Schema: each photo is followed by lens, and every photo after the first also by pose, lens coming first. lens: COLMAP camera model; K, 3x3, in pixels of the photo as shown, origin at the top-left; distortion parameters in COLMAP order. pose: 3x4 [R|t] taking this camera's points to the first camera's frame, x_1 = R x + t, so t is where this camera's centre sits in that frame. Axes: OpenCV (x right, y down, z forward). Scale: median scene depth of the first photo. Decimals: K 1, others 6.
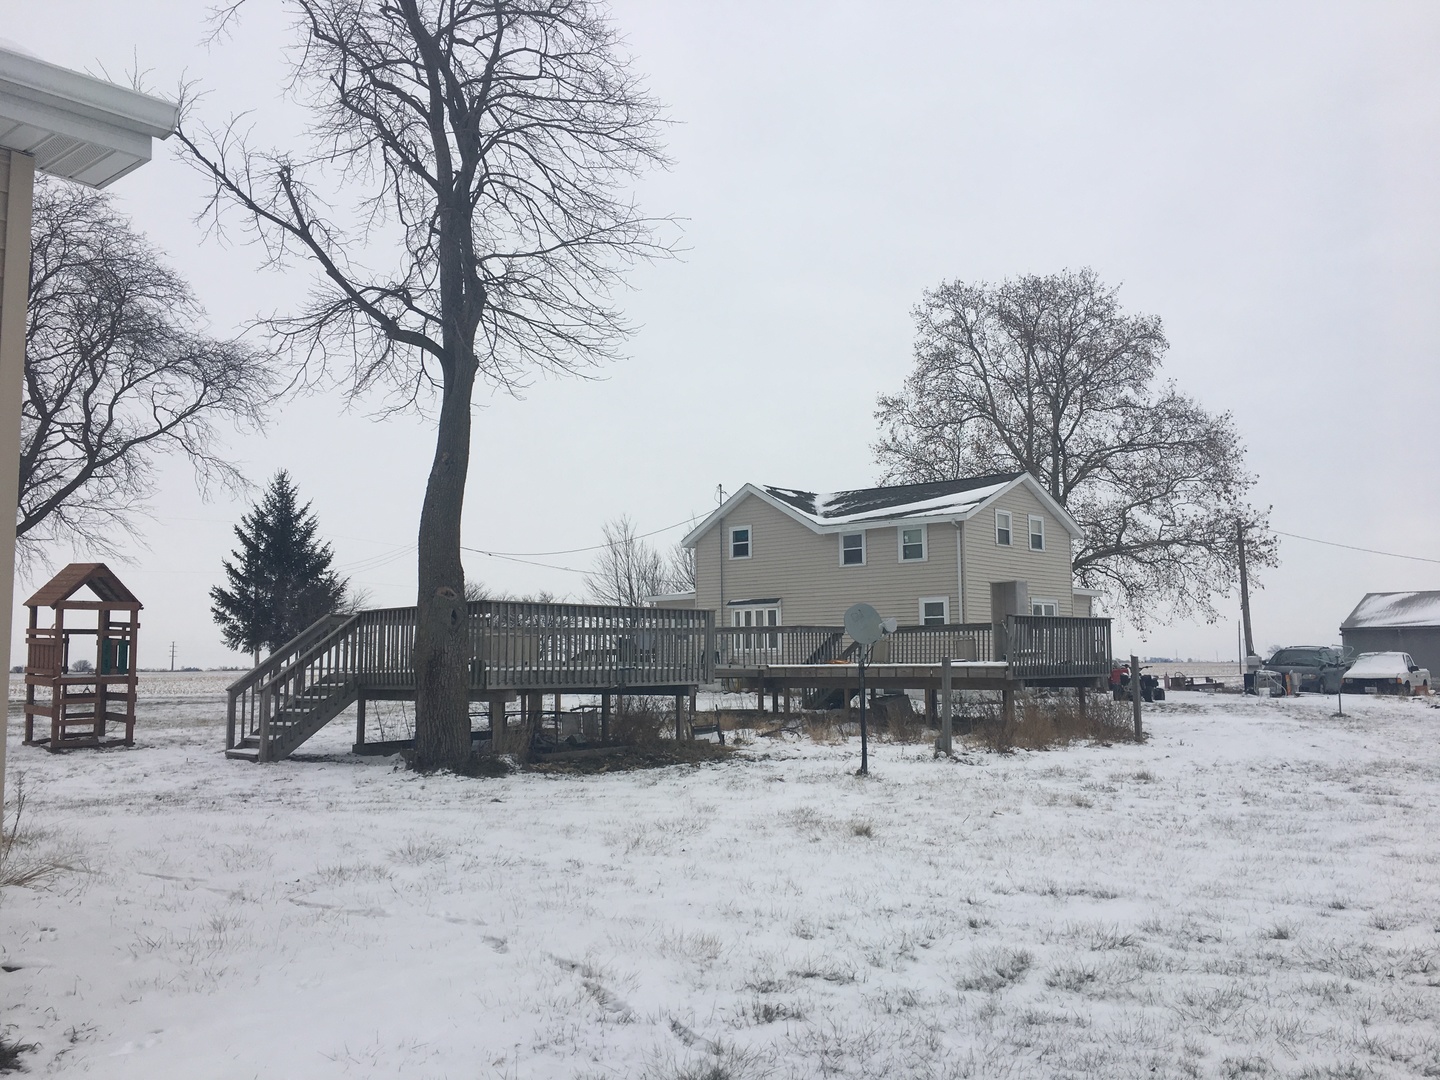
lens RADIAL K [[1254.5, 0, 720.0], [0, 1254.5, 540.0], [0, 0, 1]] dist [0.093407, -0.004668]
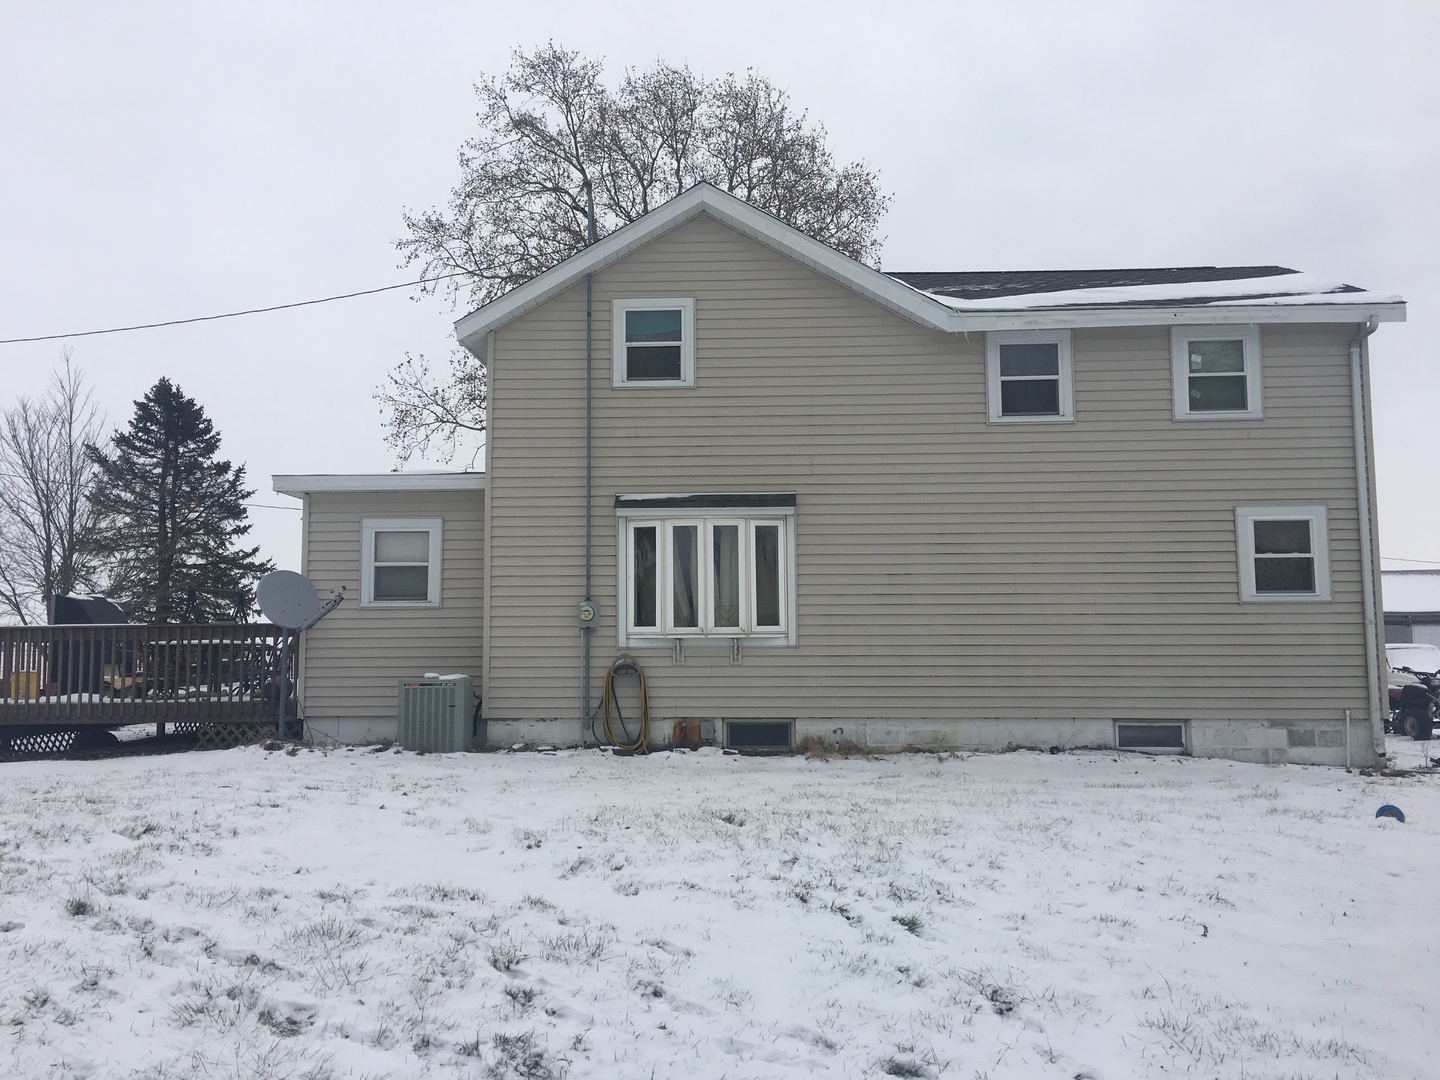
lens RADIAL K [[1254.5, 0, 720.0], [0, 1254.5, 540.0], [0, 0, 1]] dist [0.093407, -0.004668]
pose [[0.777860, 0.060889, 0.625481, -0.201456], [-0.065267, 0.997740, -0.015960, 0.066192], [-0.625039, -0.028408, 0.780076, 0.706058]]
